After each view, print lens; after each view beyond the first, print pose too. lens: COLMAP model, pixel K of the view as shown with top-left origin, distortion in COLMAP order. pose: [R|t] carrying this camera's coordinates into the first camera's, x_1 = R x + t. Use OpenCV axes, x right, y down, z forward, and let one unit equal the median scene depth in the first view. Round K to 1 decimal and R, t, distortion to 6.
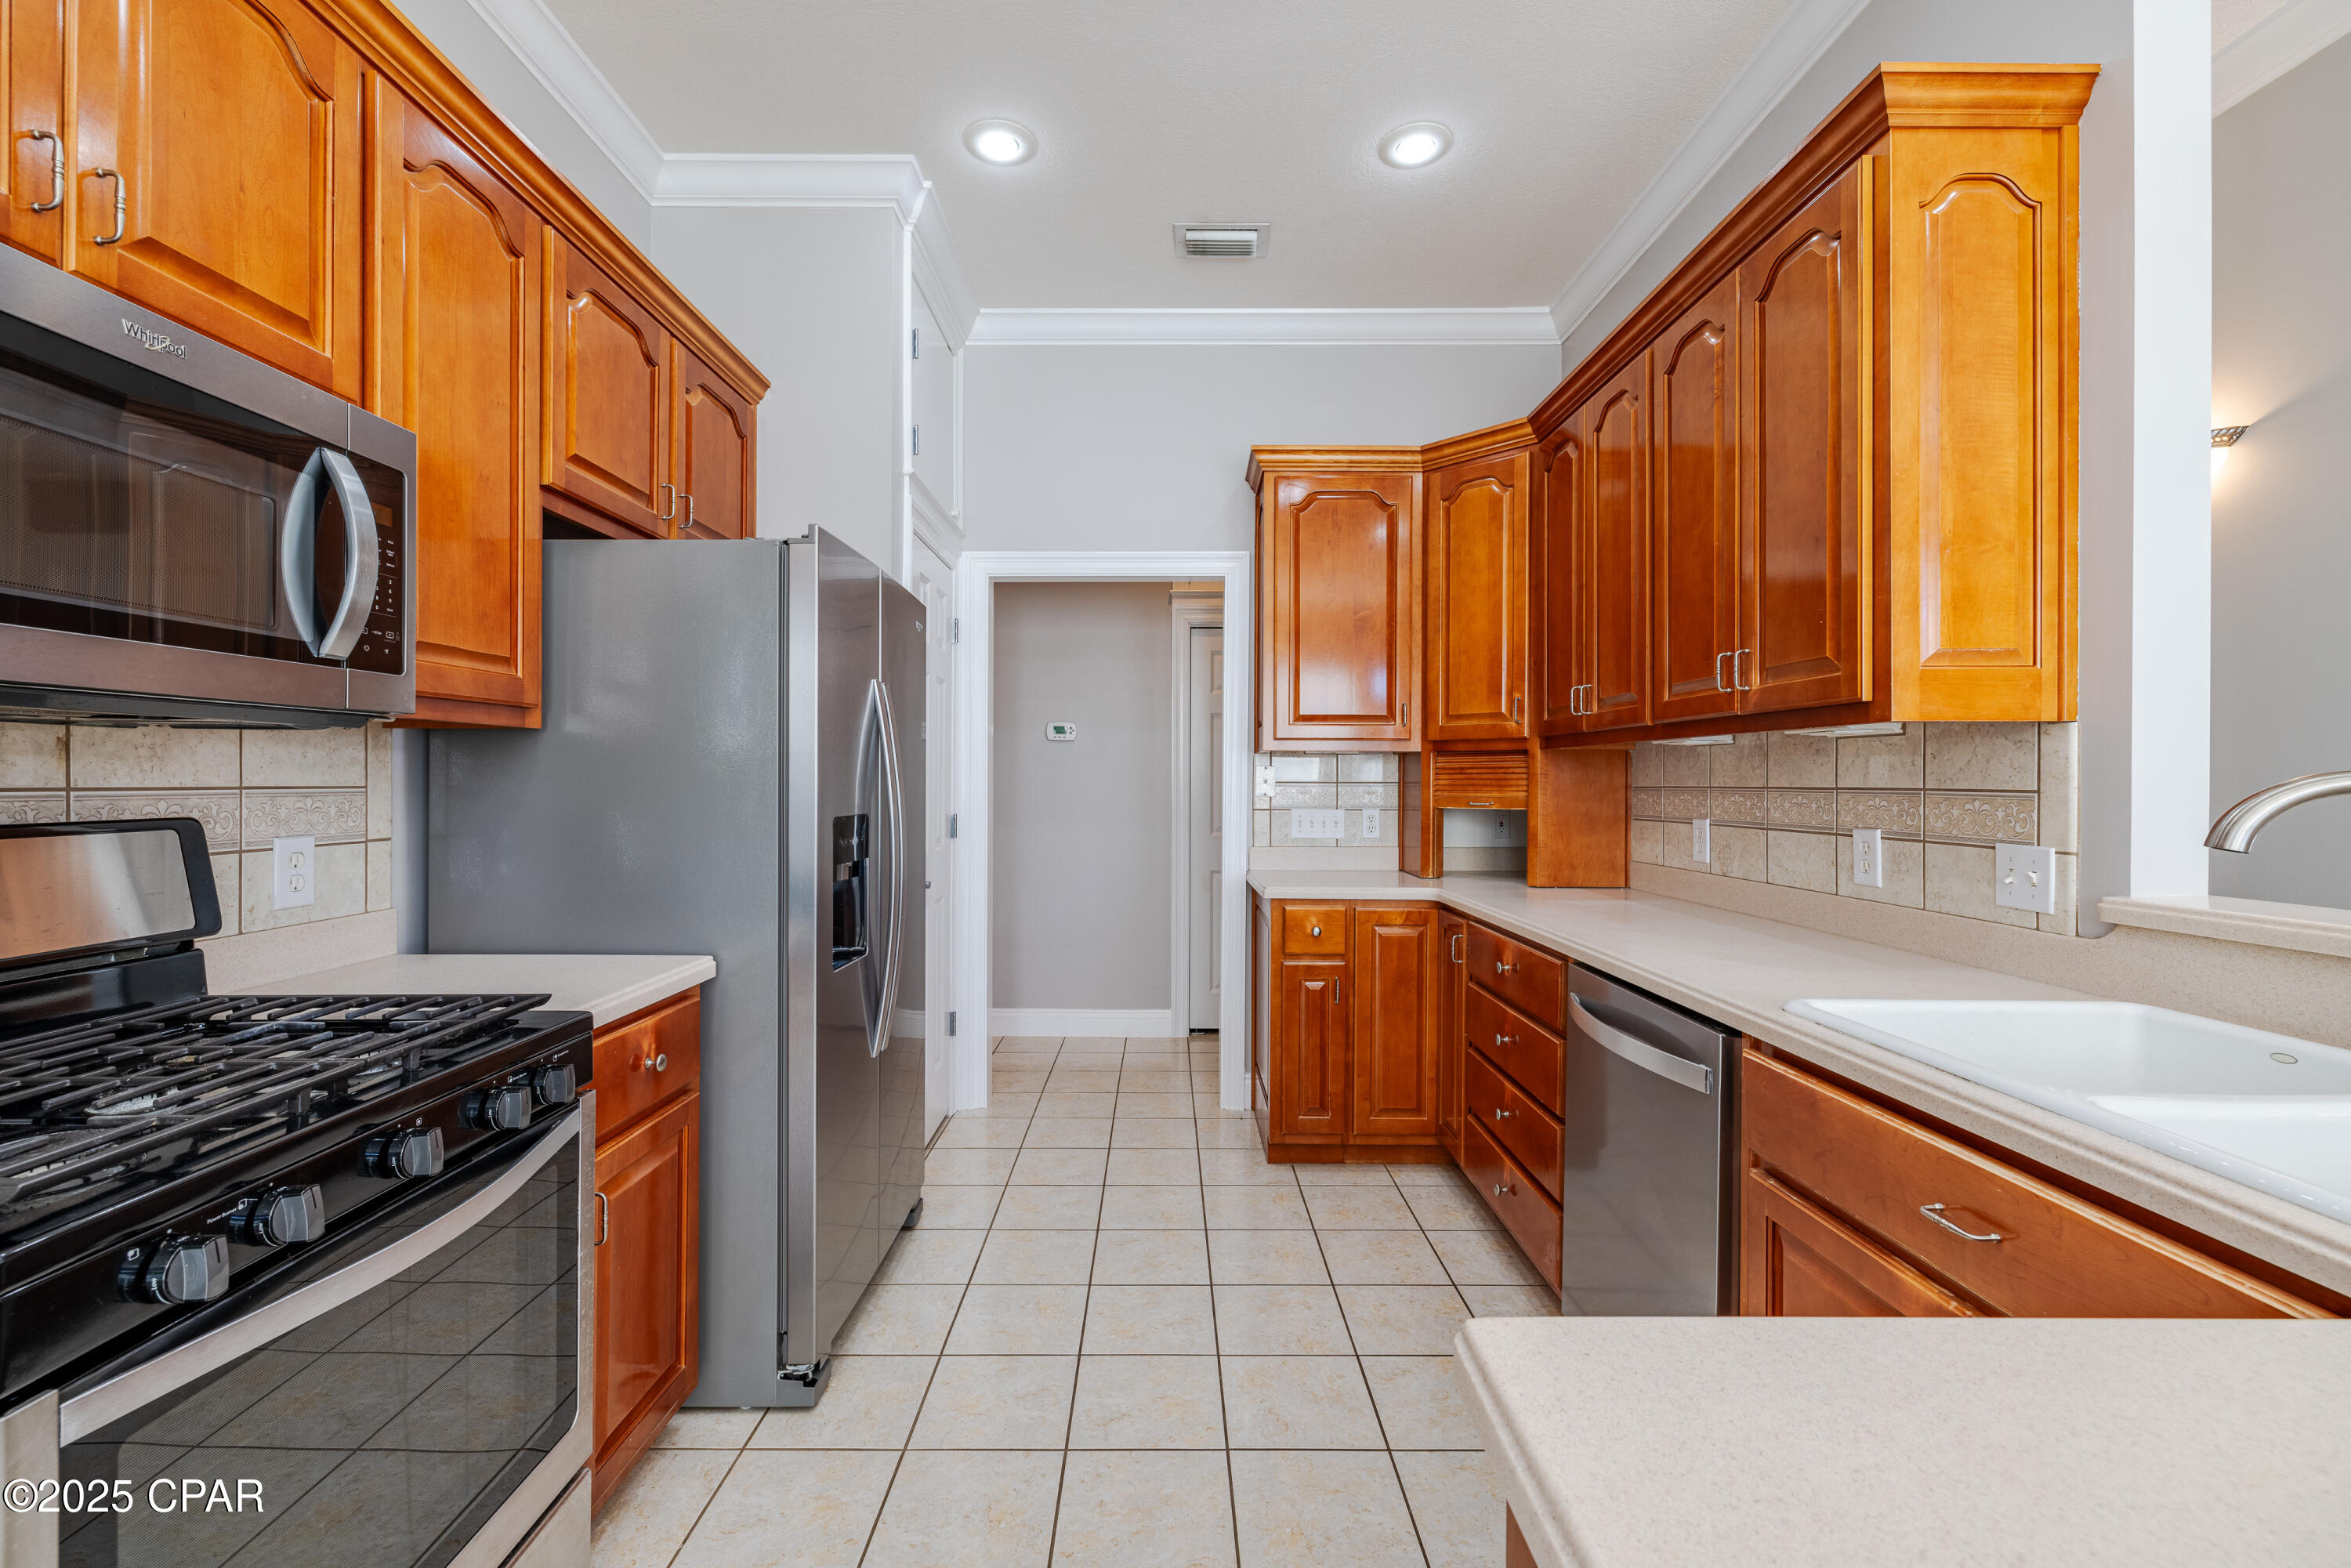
lens RADIAL K [[992.7, 0, 1168.0], [0, 992.7, 776.4], [0, 0, 1]] dist [-0.003170, 0.001621]
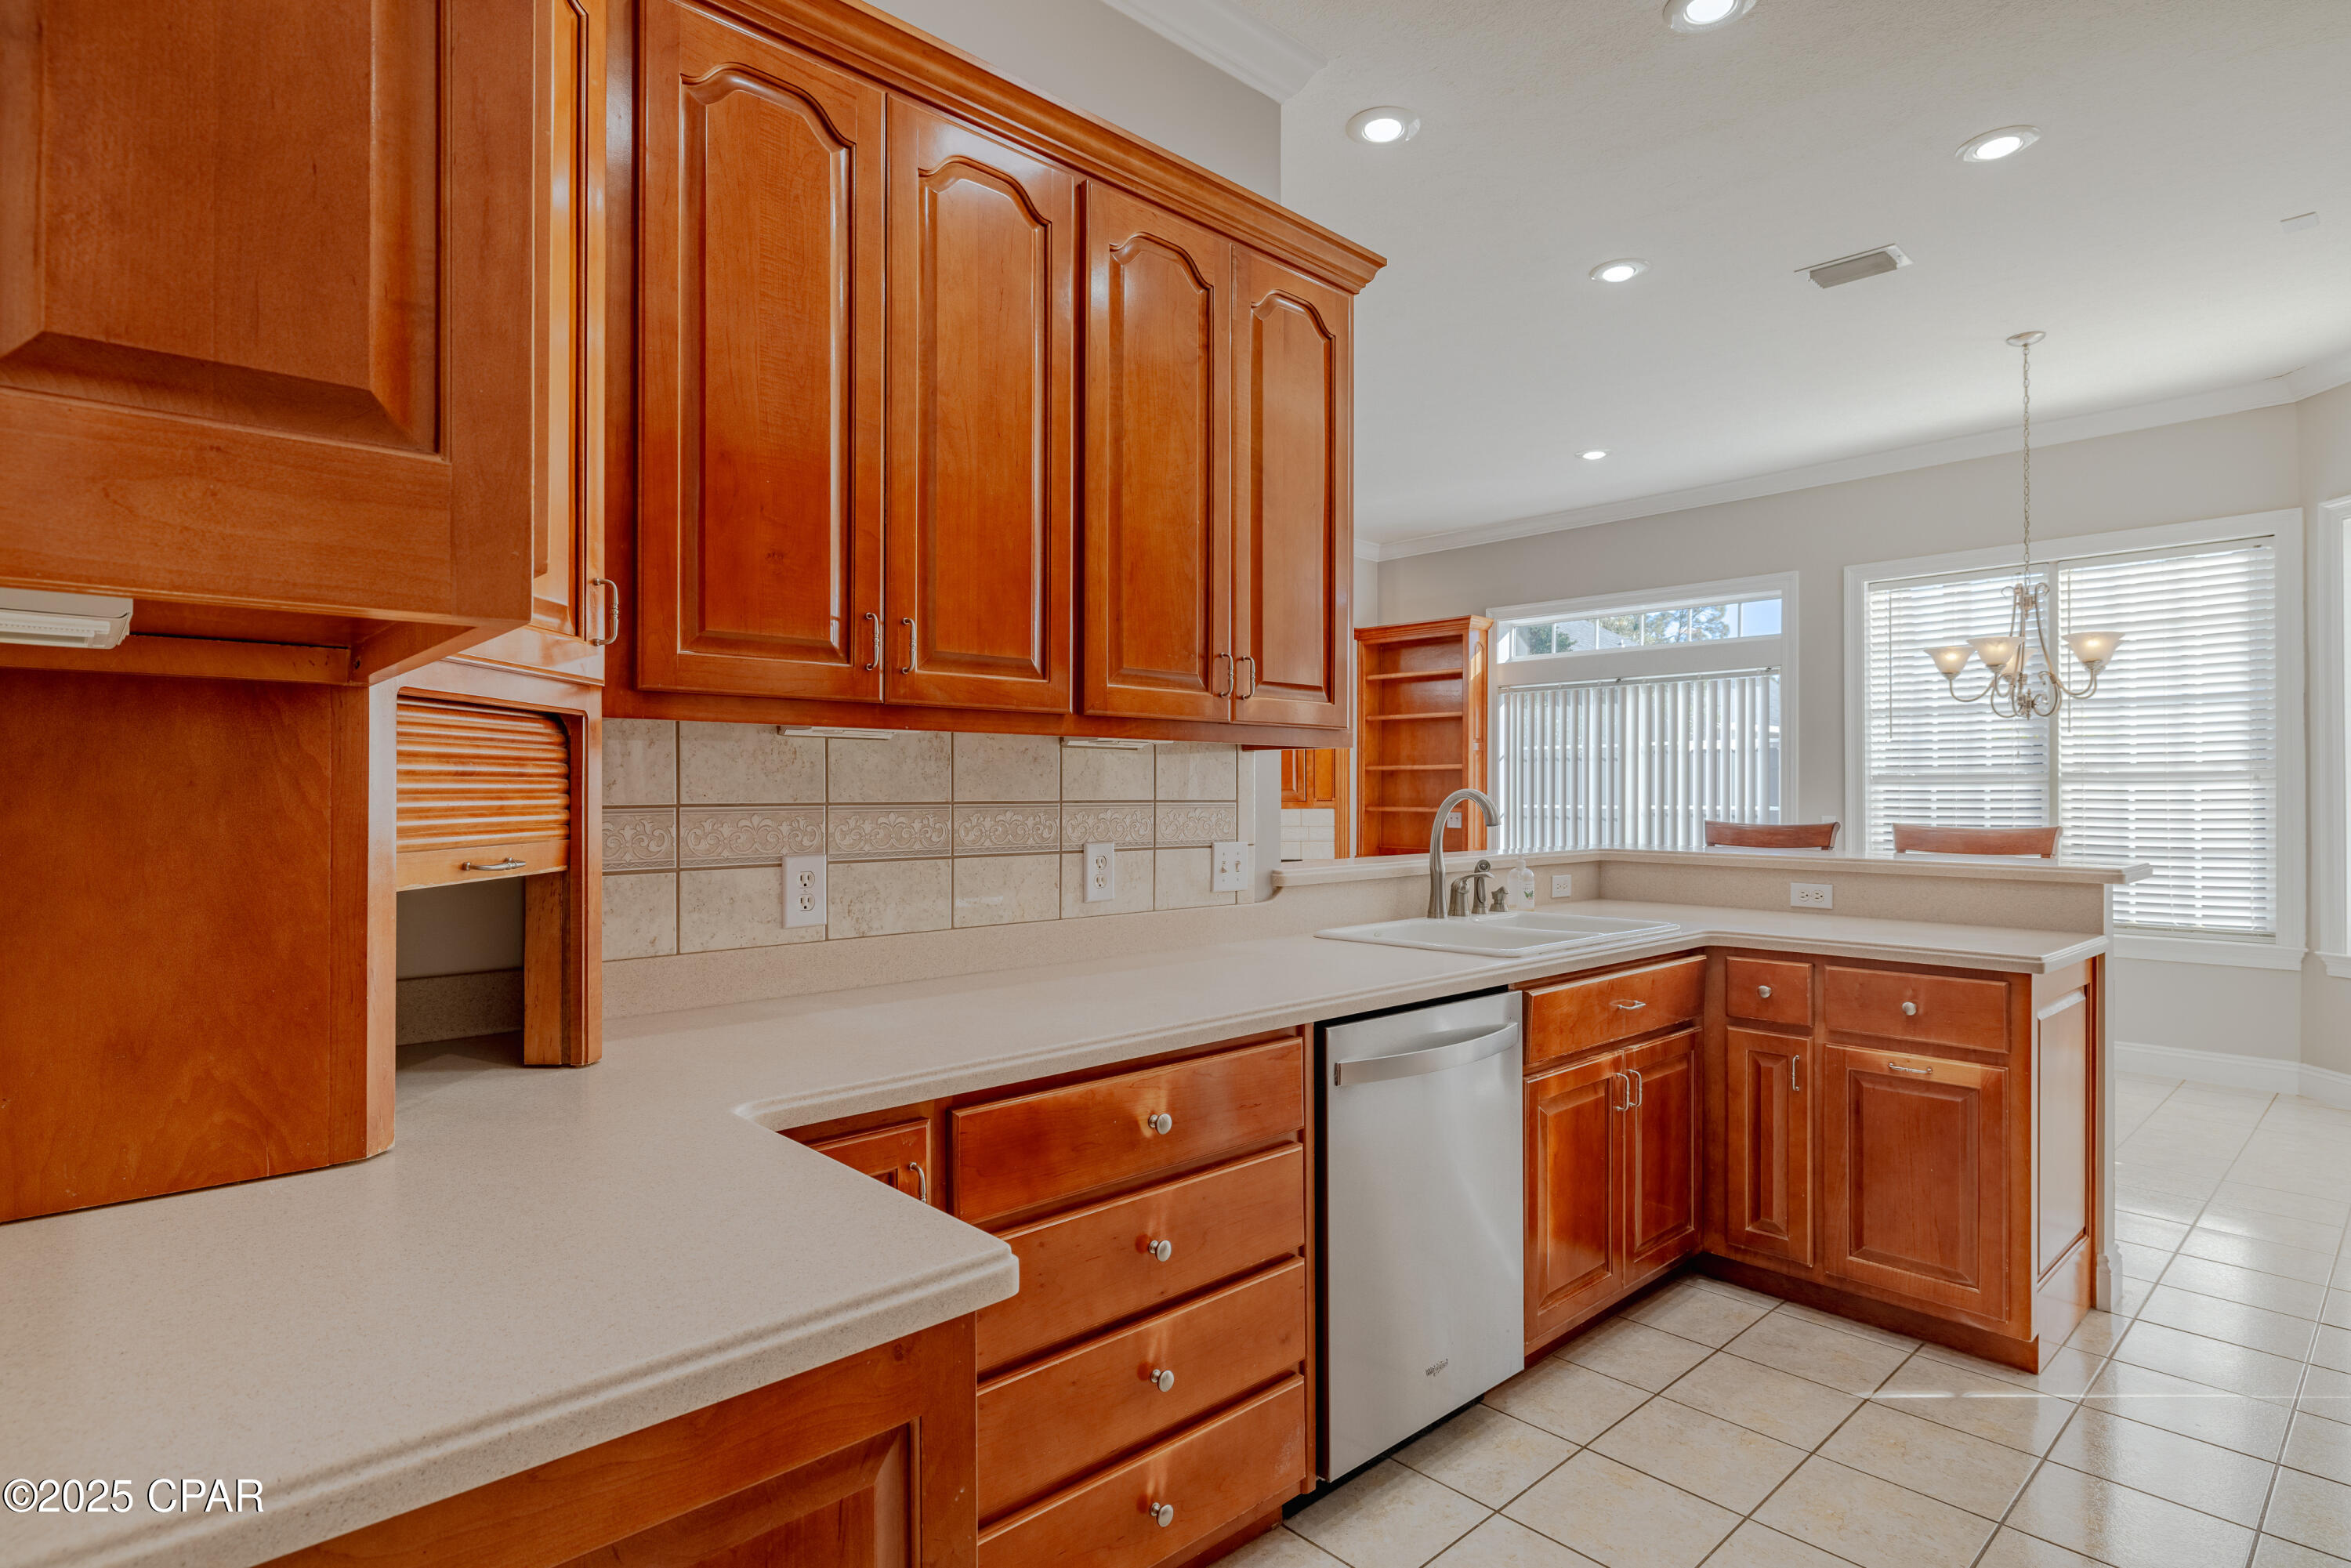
lens RADIAL K [[1192.5, 0, 1156.5], [0, 1192.5, 788.1], [0, 0, 1]] dist [-0.004571, -0.001321]
pose [[-0.666750, -0.000904, 0.745281, -0.136795], [-0.005297, 0.999980, -0.003526, 0.002123], [-0.745262, -0.006299, -0.666742, 1.144697]]
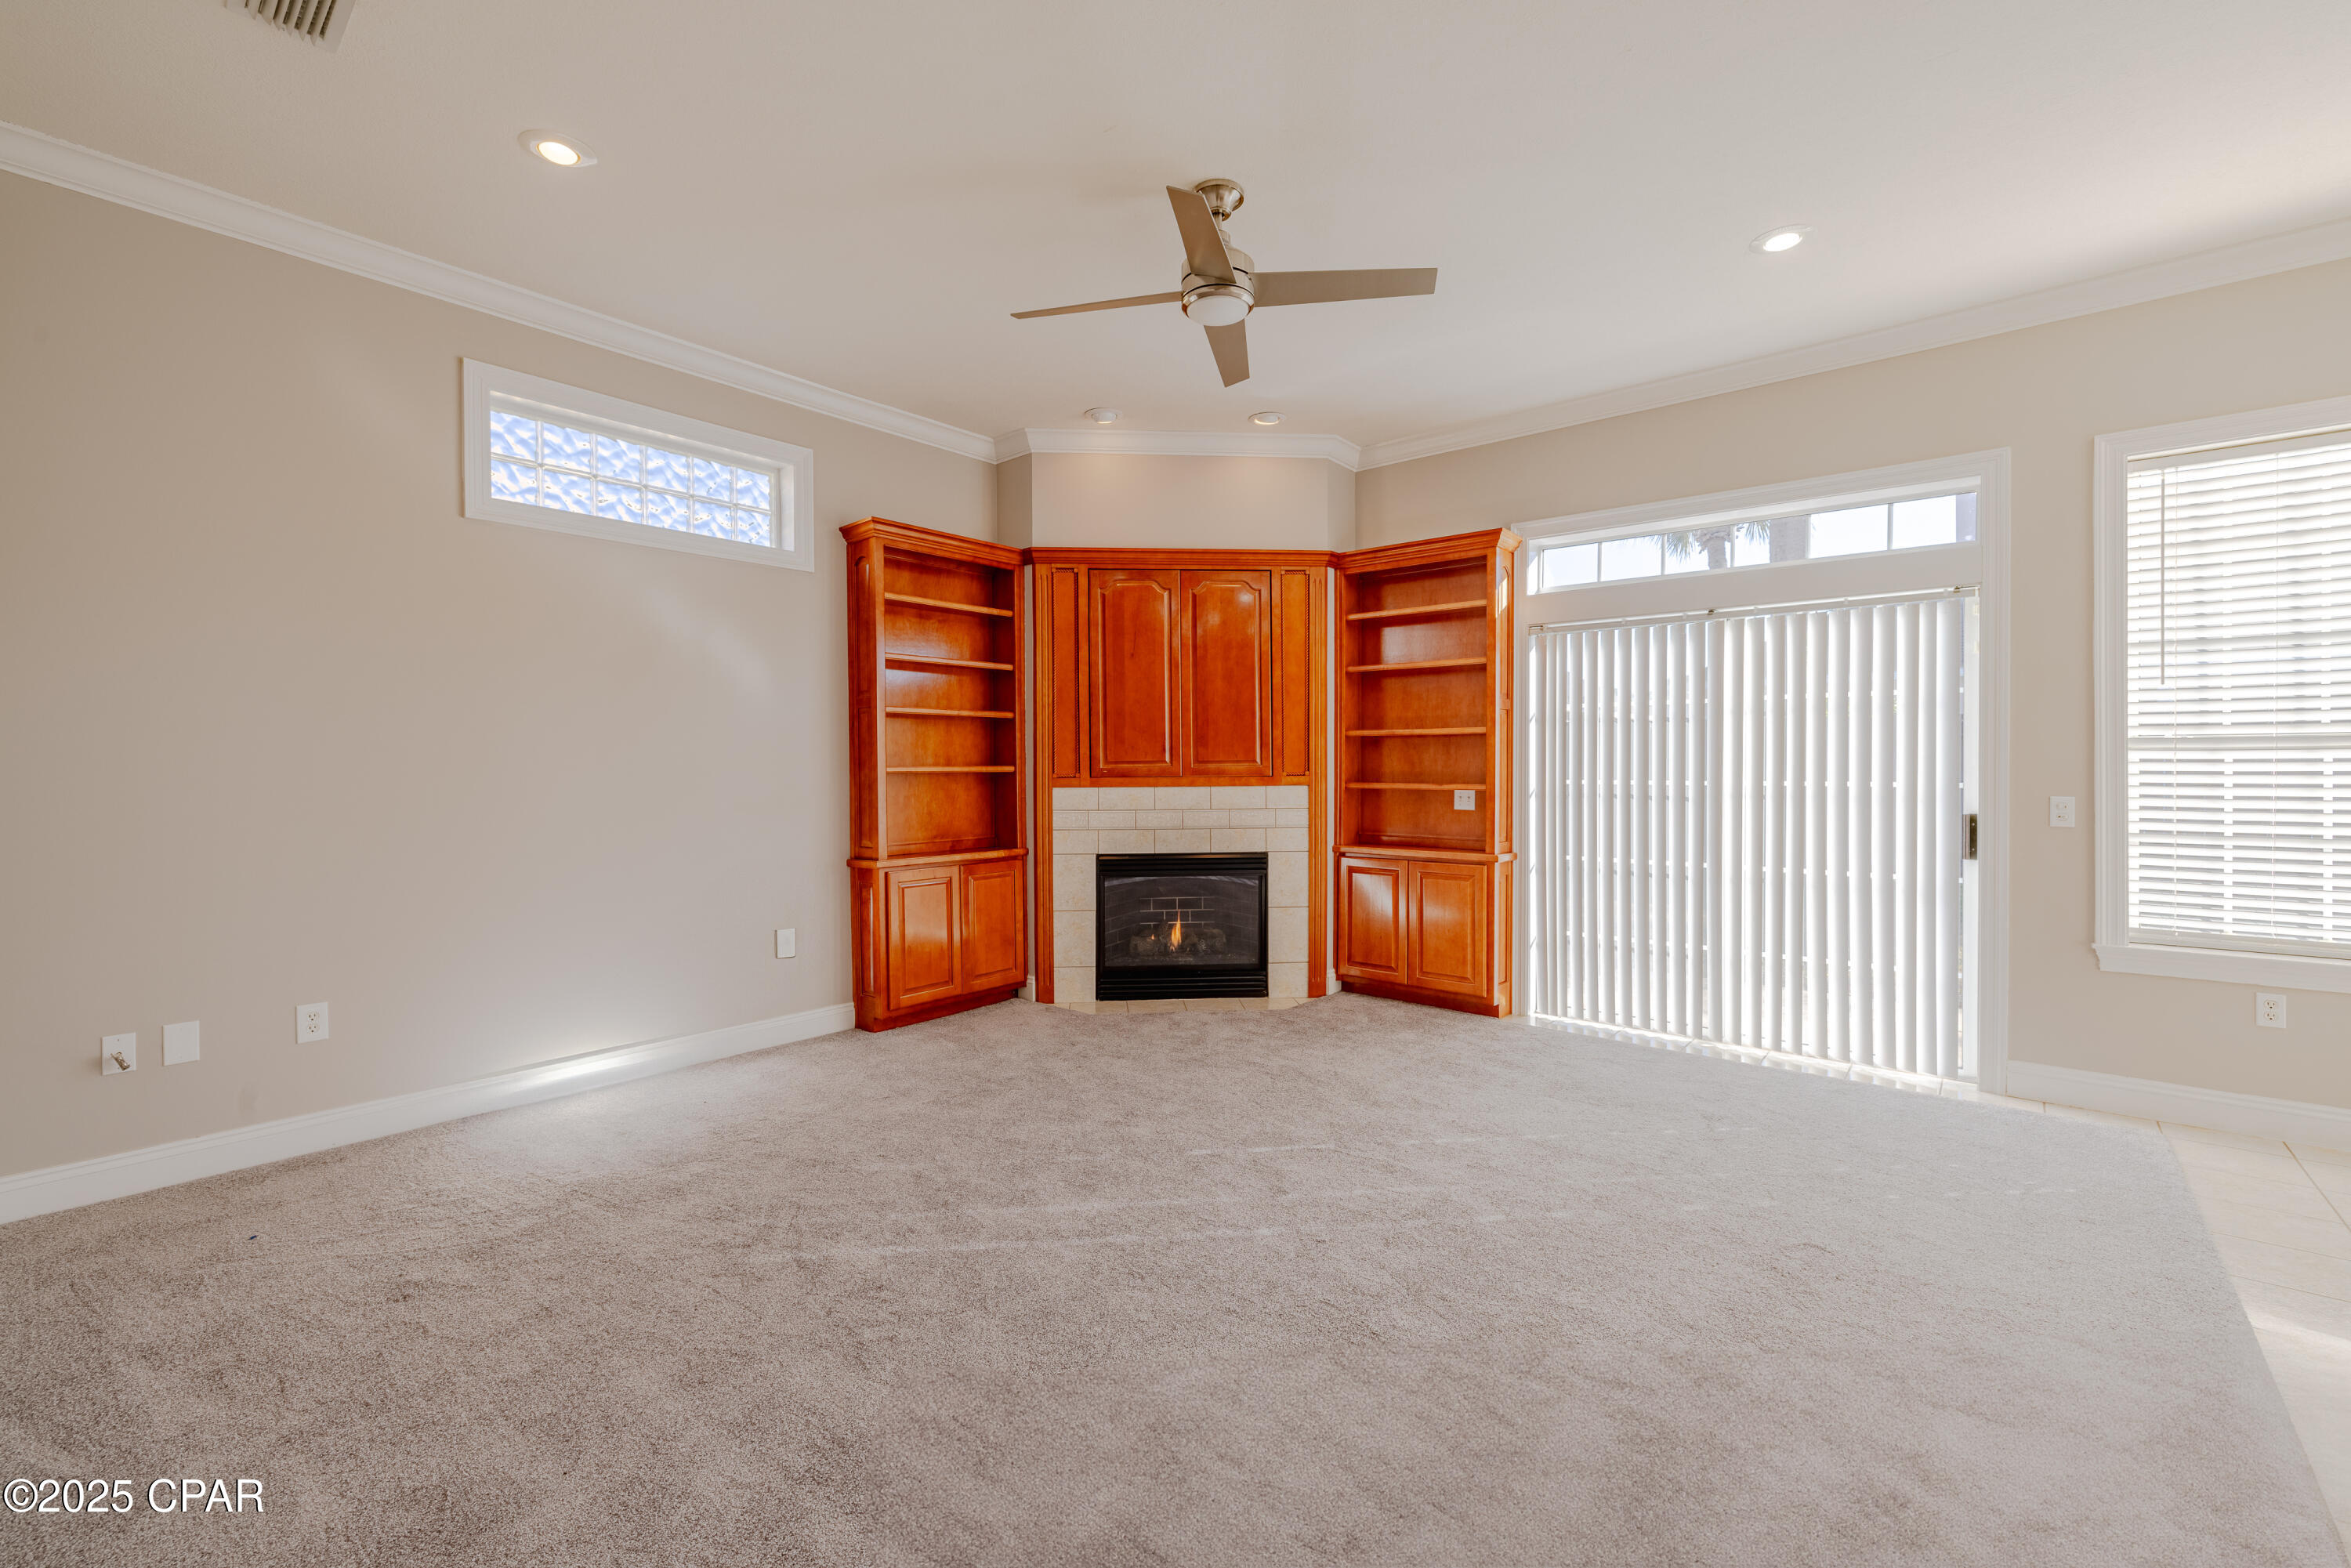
lens RADIAL K [[992.7, 0, 1166.3], [0, 992.7, 771.9], [0, 0, 1]] dist [-0.003170, 0.001621]
pose [[-0.760128, -0.006463, 0.649741, 0.627521], [-0.001680, 0.999967, 0.007981, -0.000160], [-0.649771, 0.004975, -0.760114, 0.556047]]
